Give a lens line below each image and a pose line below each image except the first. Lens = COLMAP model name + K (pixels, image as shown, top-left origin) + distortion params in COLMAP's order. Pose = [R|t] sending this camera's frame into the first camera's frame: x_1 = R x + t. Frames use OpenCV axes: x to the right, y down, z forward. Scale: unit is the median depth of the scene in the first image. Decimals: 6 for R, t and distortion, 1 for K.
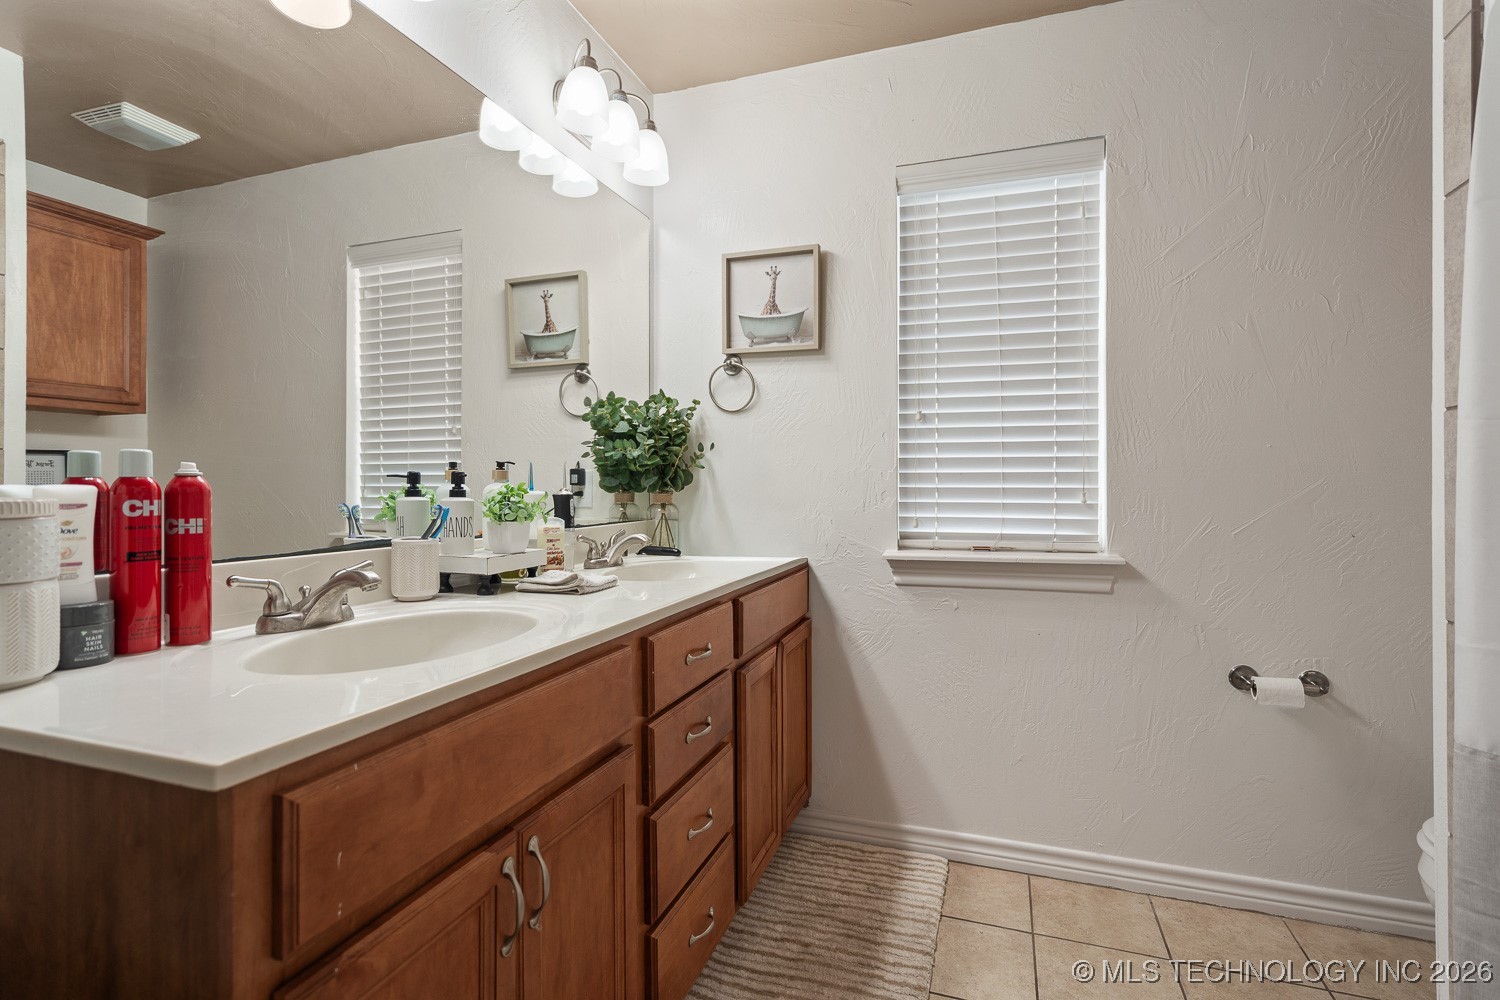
lens RADIAL K [[716.5, 0, 747.4], [0, 716.5, 484.8], [0, 0, 1]] dist [0.001299, 0.000624]
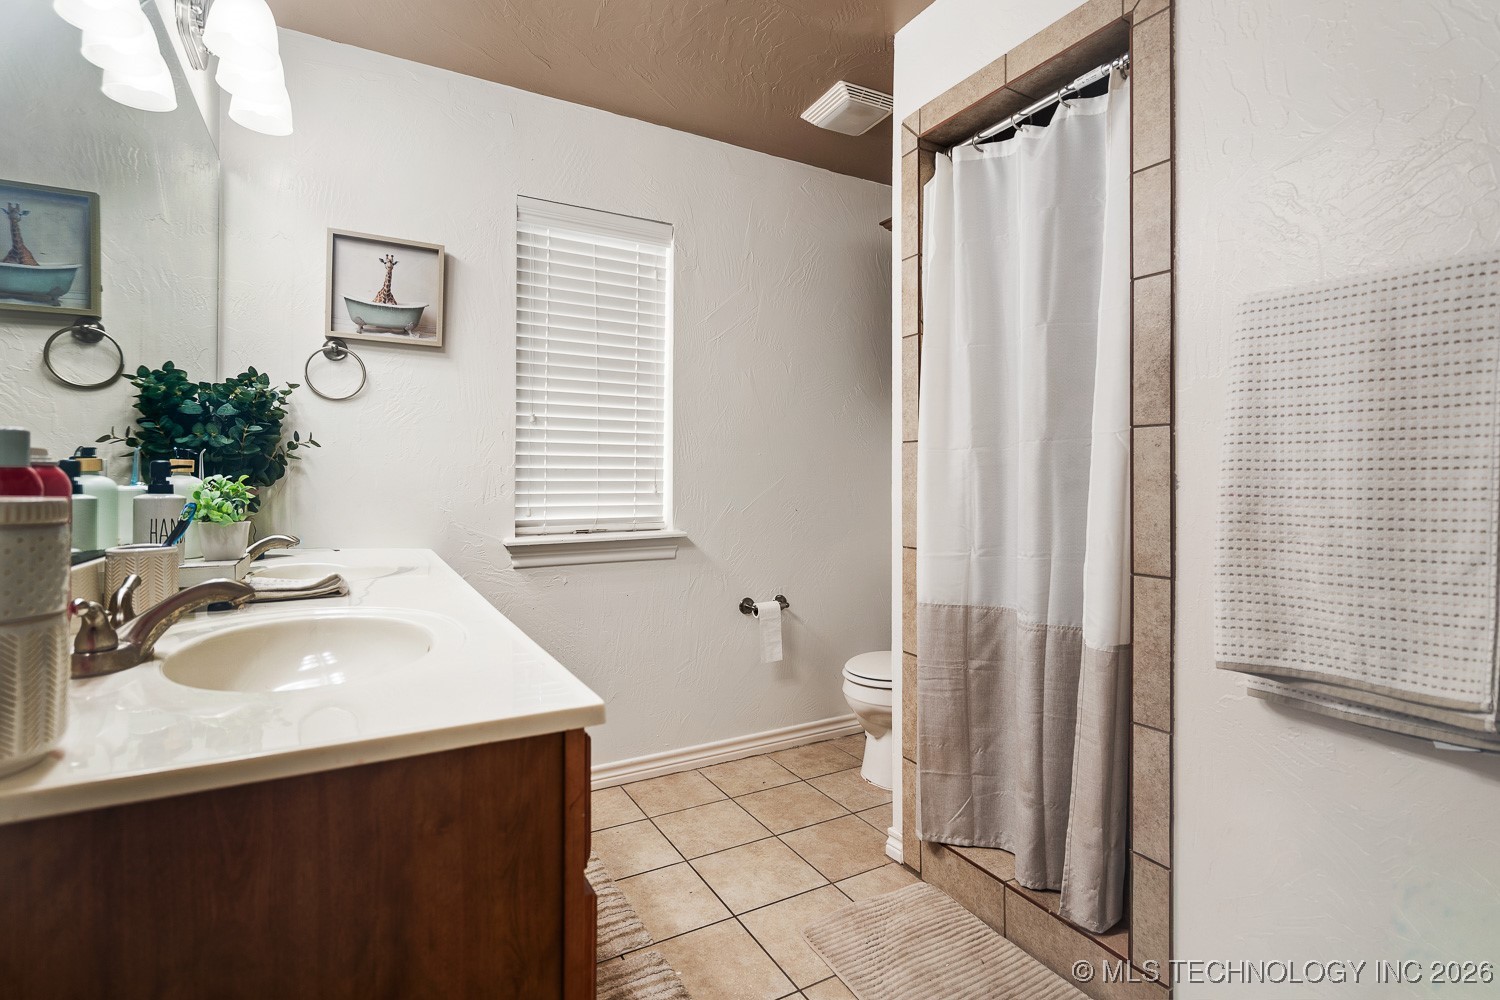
lens RADIAL K [[704.5, 0, 746.0], [0, 704.5, 474.5], [0, 0, 1]] dist [-0.001879, 0.005432]
pose [[0.671162, 0.004996, 0.741294, -0.360101], [-0.001694, 0.999985, -0.005205, -0.001513], [-0.741309, 0.002238, 0.671160, -0.004228]]
